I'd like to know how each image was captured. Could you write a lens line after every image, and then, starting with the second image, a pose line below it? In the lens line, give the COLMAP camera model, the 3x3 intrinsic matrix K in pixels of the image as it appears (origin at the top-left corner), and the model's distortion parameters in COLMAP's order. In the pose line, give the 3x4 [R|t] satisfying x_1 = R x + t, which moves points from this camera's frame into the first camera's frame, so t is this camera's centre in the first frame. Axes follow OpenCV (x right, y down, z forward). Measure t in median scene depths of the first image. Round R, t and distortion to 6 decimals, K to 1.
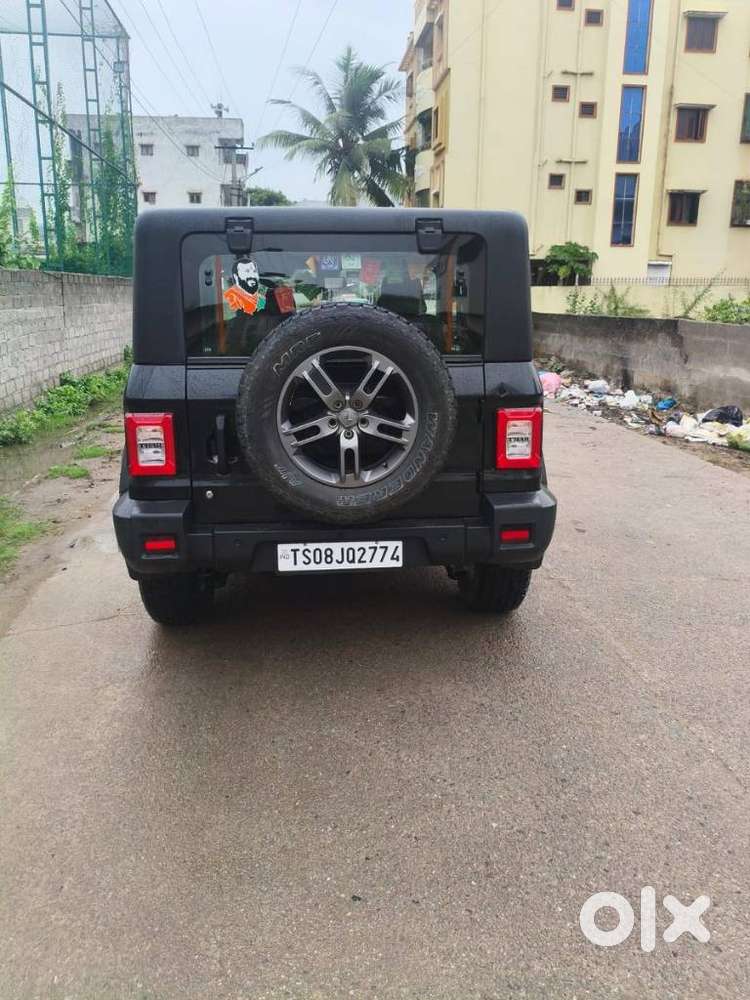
lens RADIAL K [[774.6, 0, 375.0], [0, 774.6, 500.0], [0, 0, 1]] dist [0.000390, -0.005889]
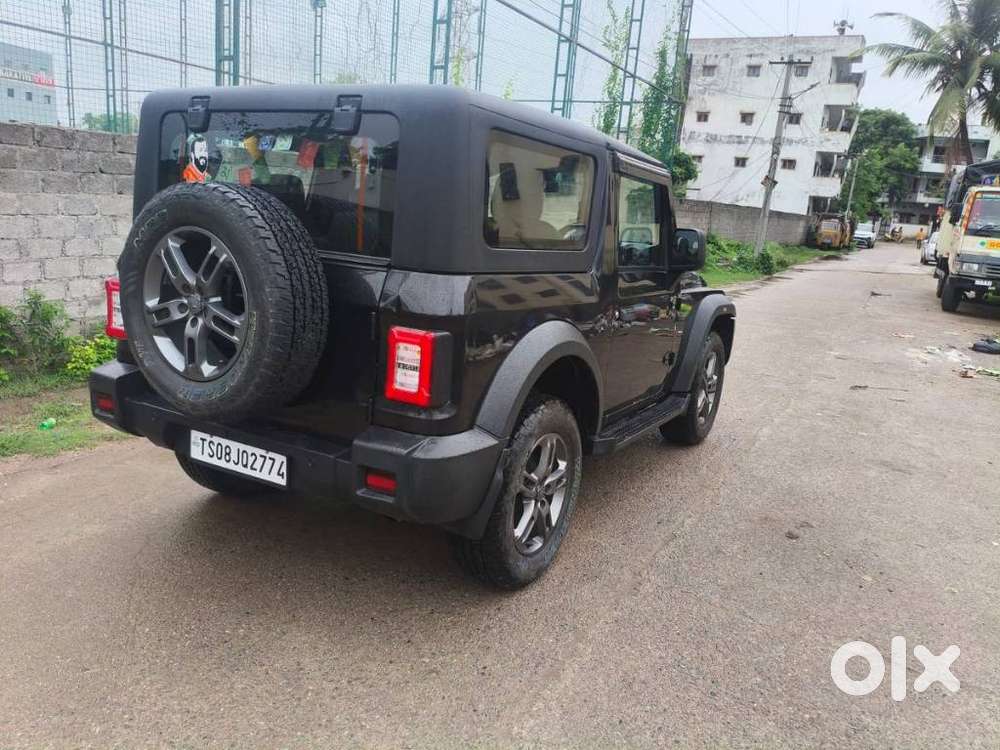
lens RADIAL K [[778.6, 0, 491.0], [0, 778.6, 381.9], [0, 0, 1]] dist [0.004865, -0.003269]
pose [[0.824984, 0.183847, -0.534416, 0.521311], [-0.209538, 0.977716, 0.012883, -0.069063], [0.524876, 0.101352, 0.845123, 0.275525]]
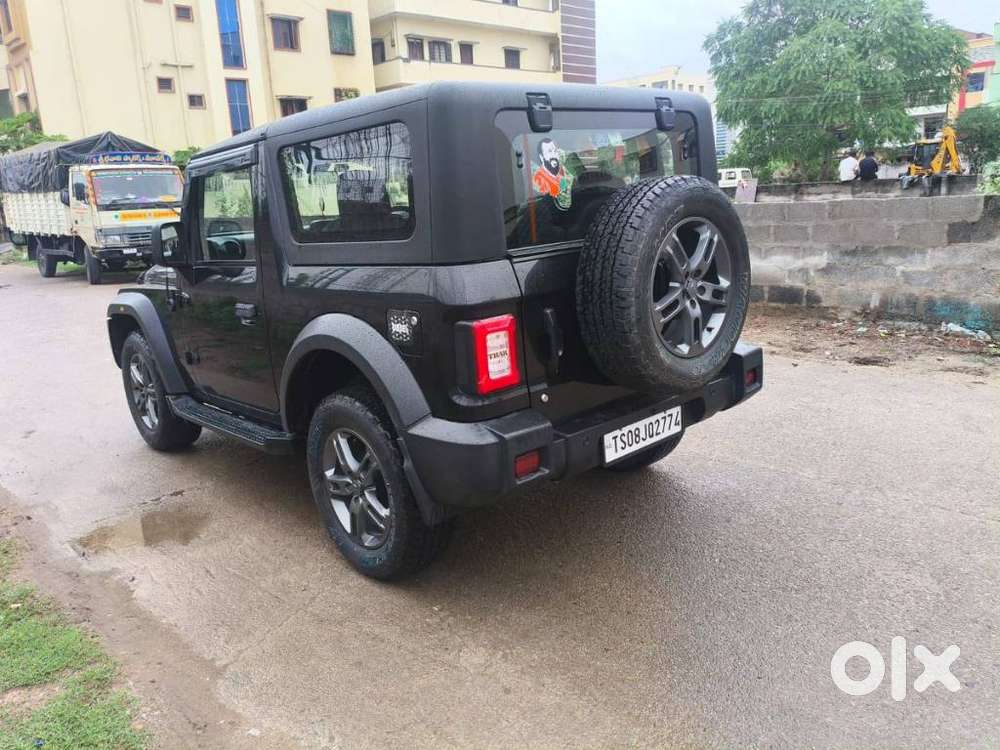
lens RADIAL K [[773.9, 0, 485.0], [0, 773.9, 379.4], [0, 0, 1]] dist [0.000034, -0.004669]
pose [[0.794916, -0.192529, 0.575362, -0.582027], [0.210647, 0.976904, 0.035865, -0.056137], [-0.568979, 0.092689, 0.817112, 0.224951]]
